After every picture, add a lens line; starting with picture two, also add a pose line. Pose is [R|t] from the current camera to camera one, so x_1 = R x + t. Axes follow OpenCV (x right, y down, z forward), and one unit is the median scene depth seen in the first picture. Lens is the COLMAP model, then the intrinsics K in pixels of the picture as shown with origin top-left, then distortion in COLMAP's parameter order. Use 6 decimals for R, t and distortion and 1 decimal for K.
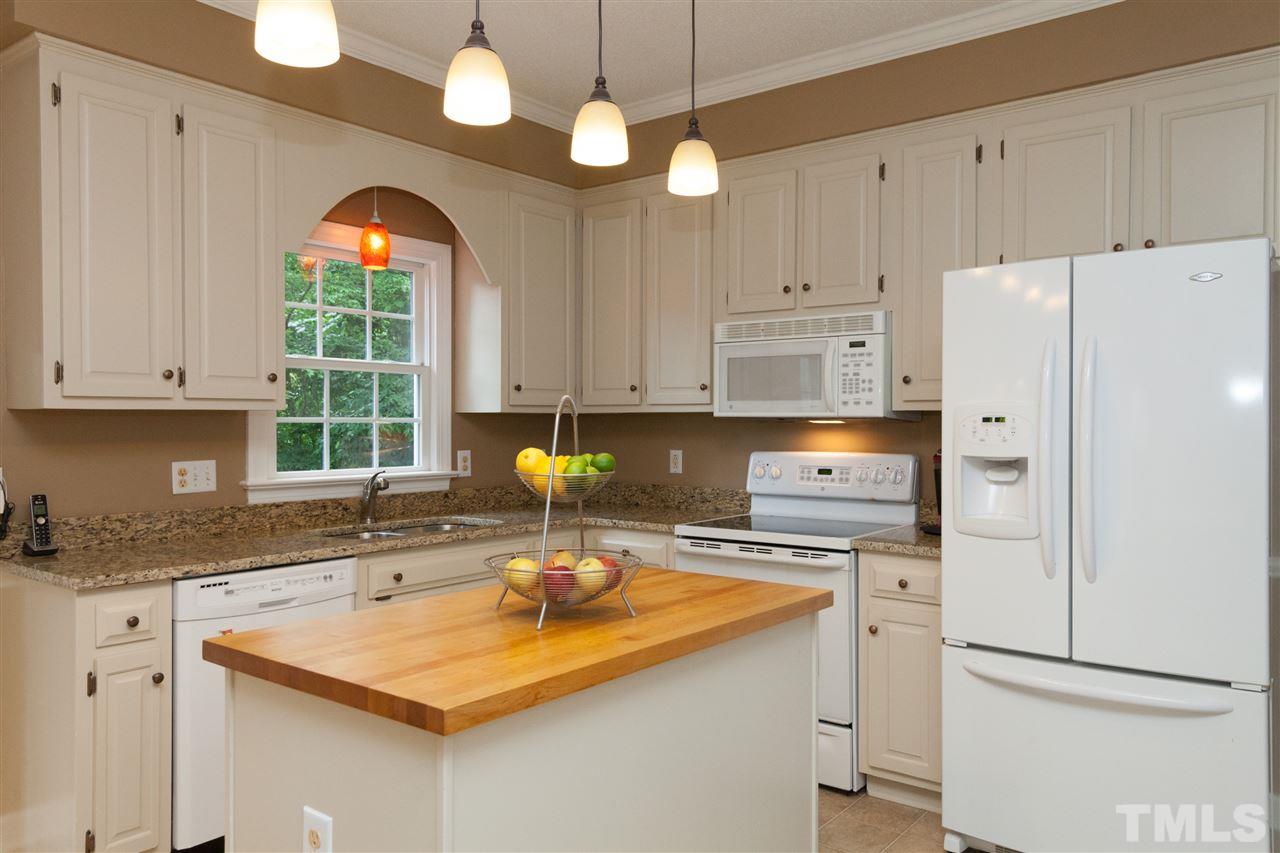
lens RADIAL K [[944.2, 0, 642.7], [0, 944.2, 423.1], [0, 0, 1]] dist [0.011149, 0.003099]
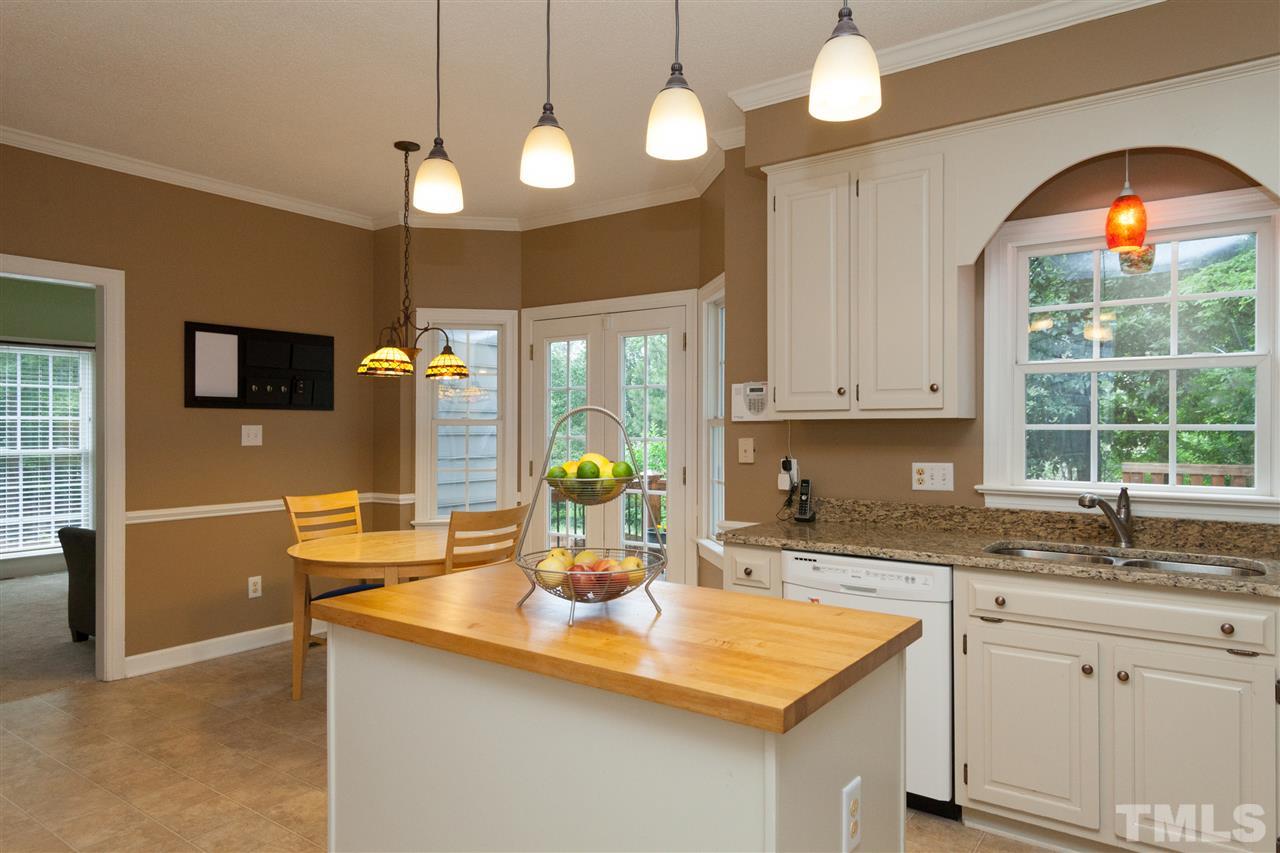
lens RADIAL K [[788.1, 0, 641.3], [0, 788.1, 431.7], [0, 0, 1]] dist [0.001067, -0.001677]
pose [[0.027393, 0.004617, -0.999614, 0.451000], [-0.003143, 0.999985, 0.004533, -0.001175], [0.999620, 0.003018, 0.027408, 0.588639]]
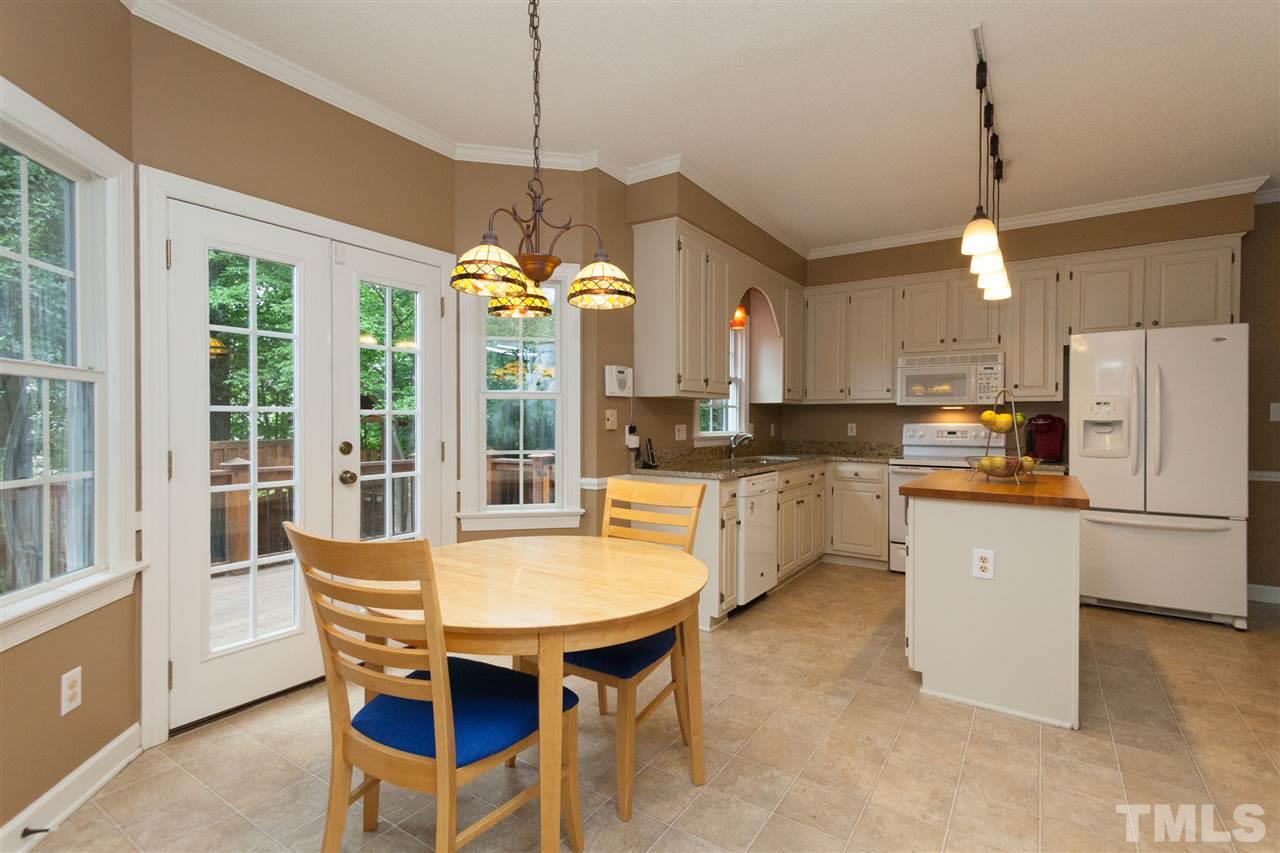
lens RADIAL K [[590.3, 0, 637.6], [0, 590.3, 421.9], [0, 0, 1]] dist [-0.001910, -0.000451]
pose [[0.998487, 0.001817, 0.054952, -0.601188], [-0.001923, 0.999996, 0.001884, 0.030421], [-0.054949, -0.001987, 0.998487, -0.228405]]
